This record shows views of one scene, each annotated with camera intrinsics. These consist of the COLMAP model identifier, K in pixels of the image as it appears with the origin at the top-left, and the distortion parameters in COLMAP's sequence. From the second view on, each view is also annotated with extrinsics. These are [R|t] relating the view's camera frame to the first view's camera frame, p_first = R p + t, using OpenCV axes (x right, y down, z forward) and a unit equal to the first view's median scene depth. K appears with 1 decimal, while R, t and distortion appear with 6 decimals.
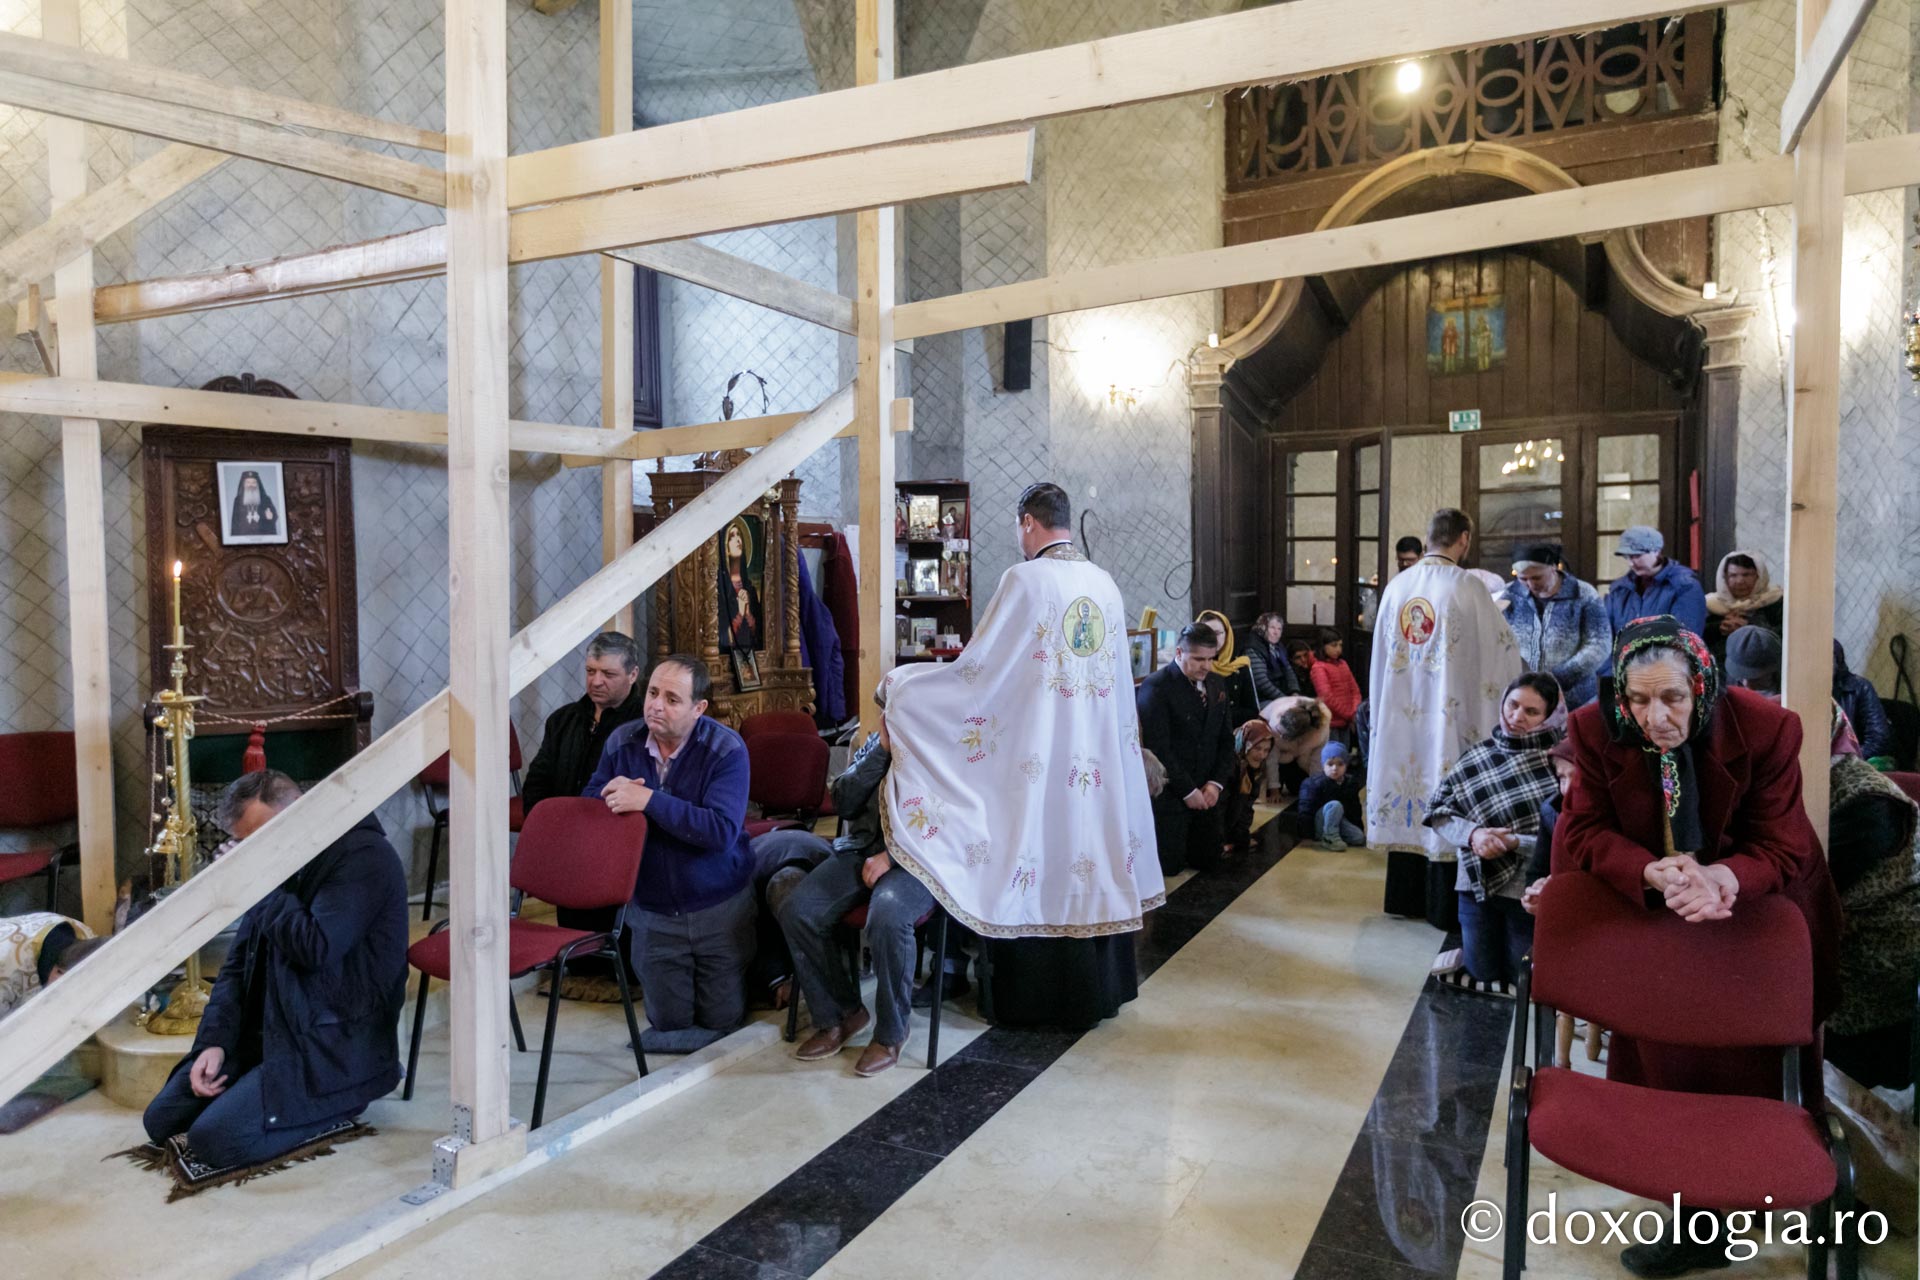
lens RADIAL K [[1325.1, 0, 959.0], [0, 1325.1, 642.9], [0, 0, 1]] dist [0.005186, 0.000827]
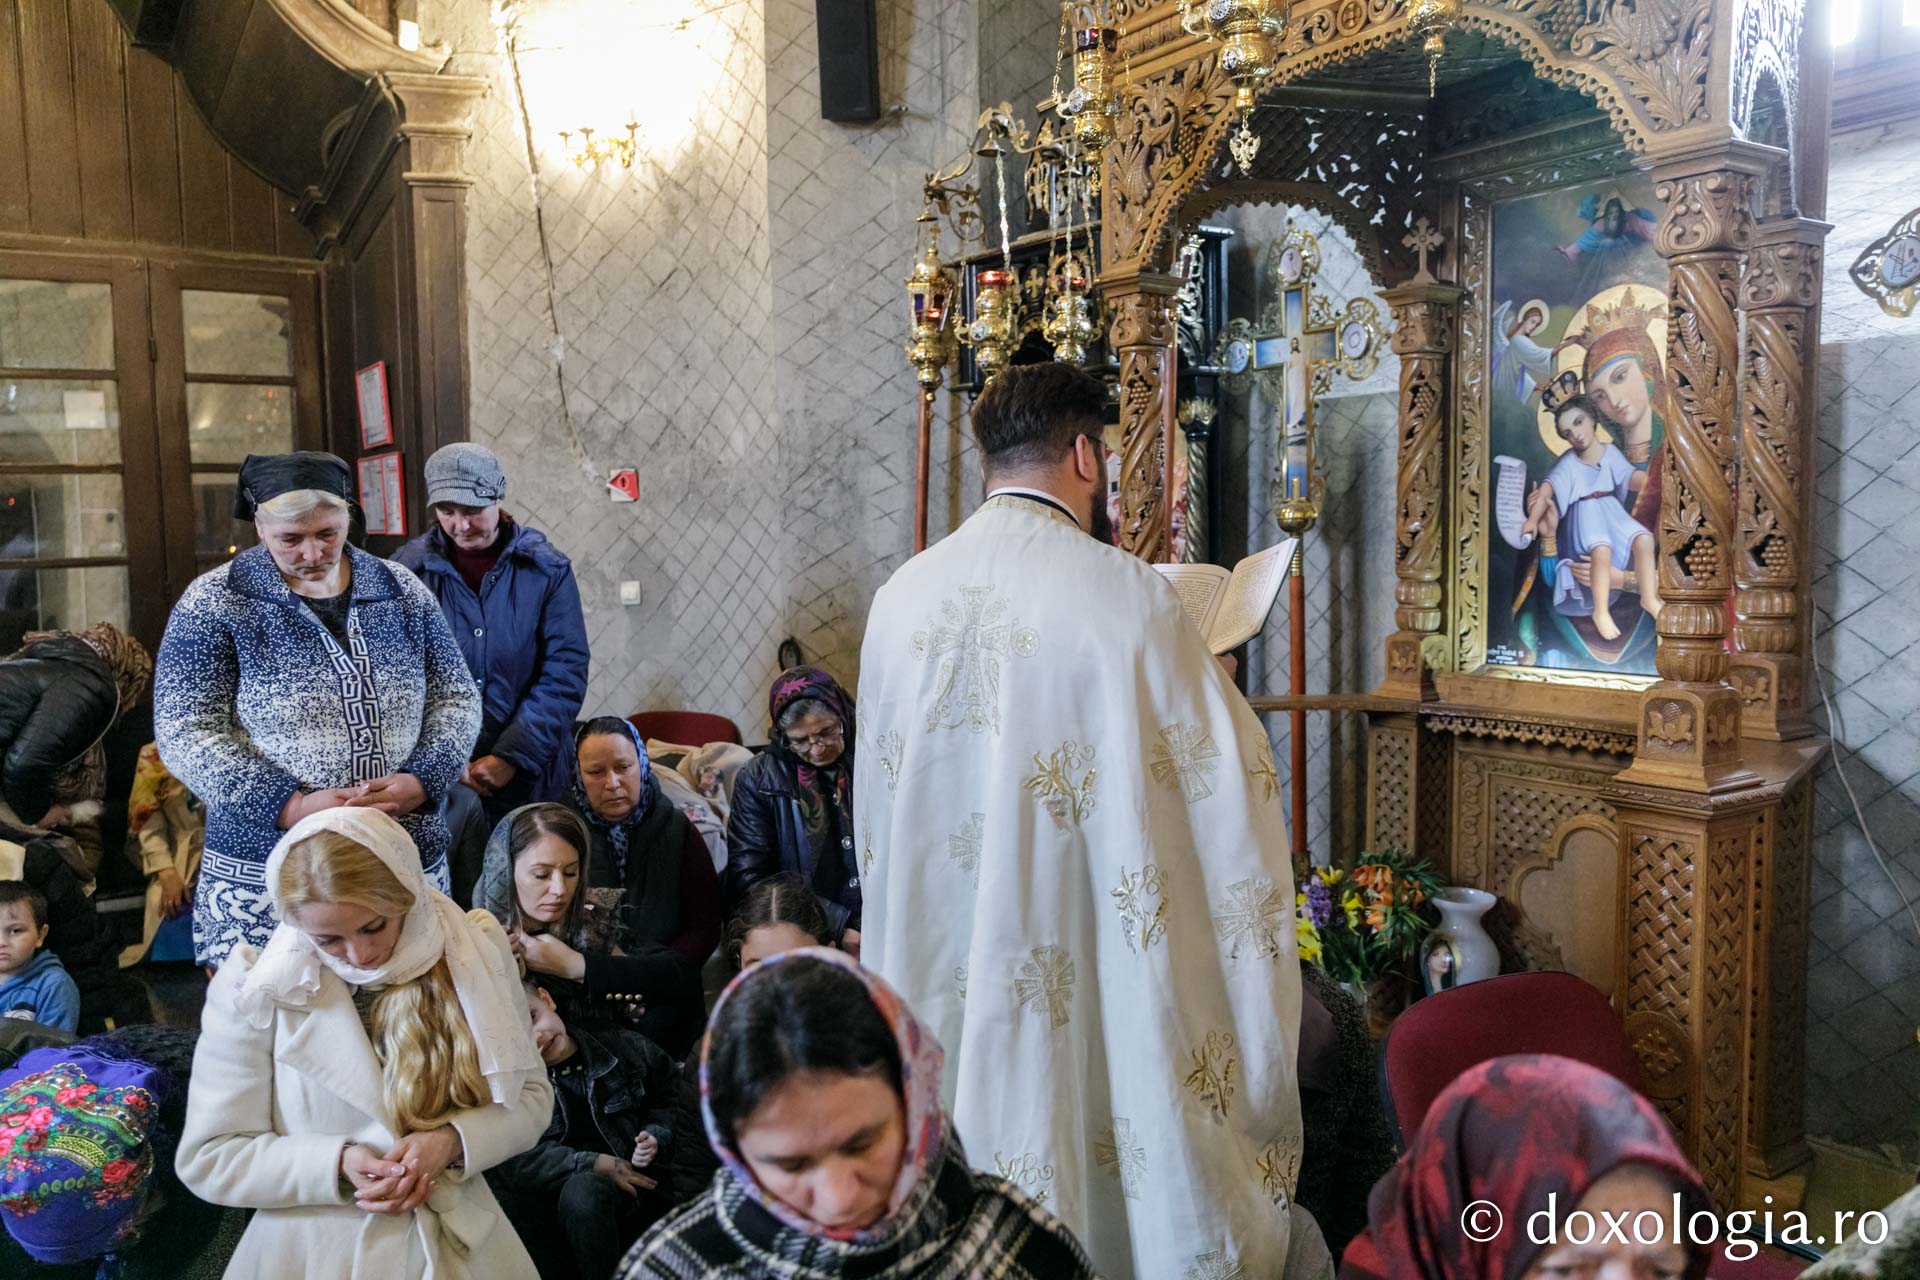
lens RADIAL K [[1529.6, 0, 960.6], [0, 1529.6, 655.8], [0, 0, 1]] dist [0.014923, 0.000333]
pose [[0.495940, -0.060318, 0.866260, 0.105311], [0.048028, 0.997963, 0.041992, -0.020607], [-0.867028, 0.020780, 0.497826, 0.484917]]
